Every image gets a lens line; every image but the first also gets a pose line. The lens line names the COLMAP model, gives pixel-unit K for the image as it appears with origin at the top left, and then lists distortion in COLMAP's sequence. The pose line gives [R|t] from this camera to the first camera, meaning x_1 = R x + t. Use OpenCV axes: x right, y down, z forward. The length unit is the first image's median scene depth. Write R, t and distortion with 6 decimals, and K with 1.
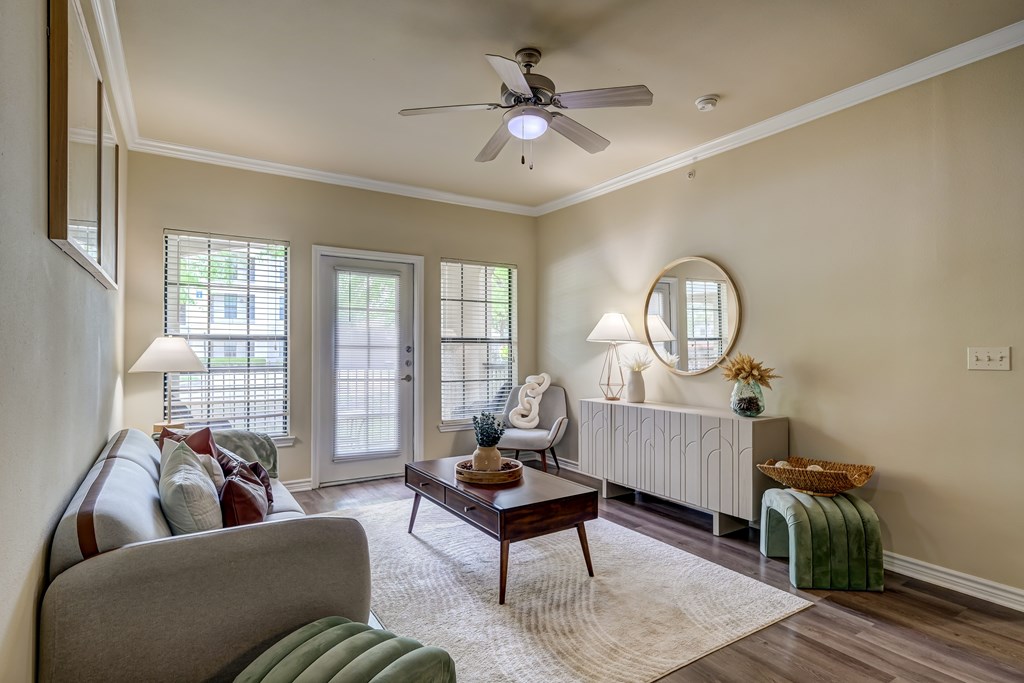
lens RADIAL K [[522.4, 0, 511.4], [0, 522.4, 344.1], [0, 0, 1]] dist [0.007418, 0.000379]
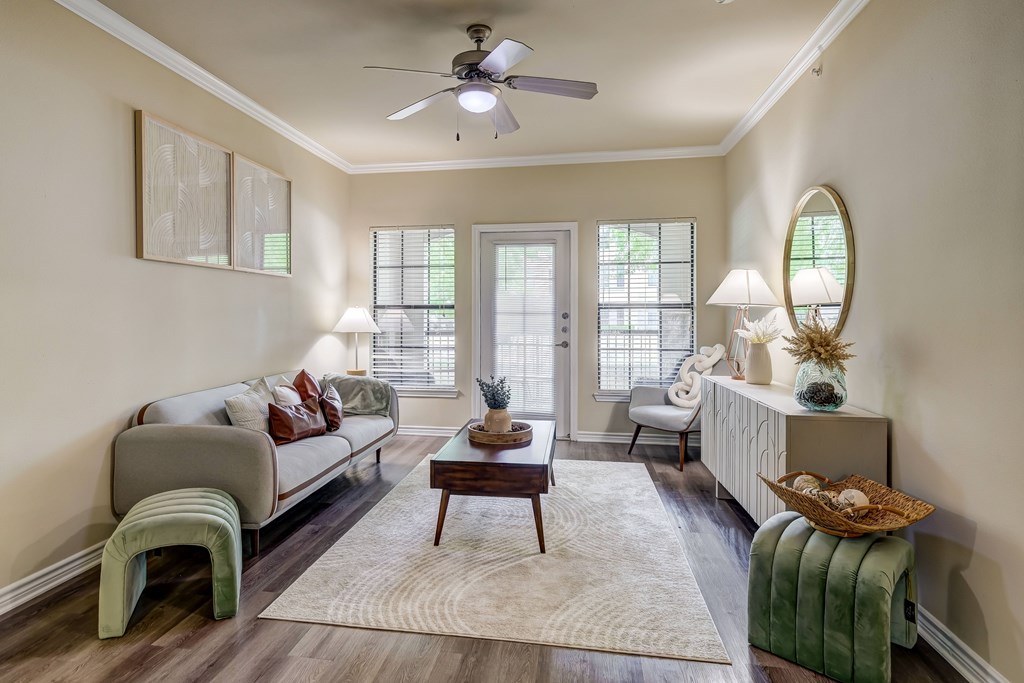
lens RADIAL K [[557.8, 0, 488.0], [0, 557.8, 318.3], [0, 0, 1]] dist [-0.004866, 0.000069]
pose [[0.740362, 0.001072, -0.672208, 0.466506], [0.008073, 0.999912, 0.010487, 0.002644], [0.672160, -0.013191, 0.740288, 0.113916]]
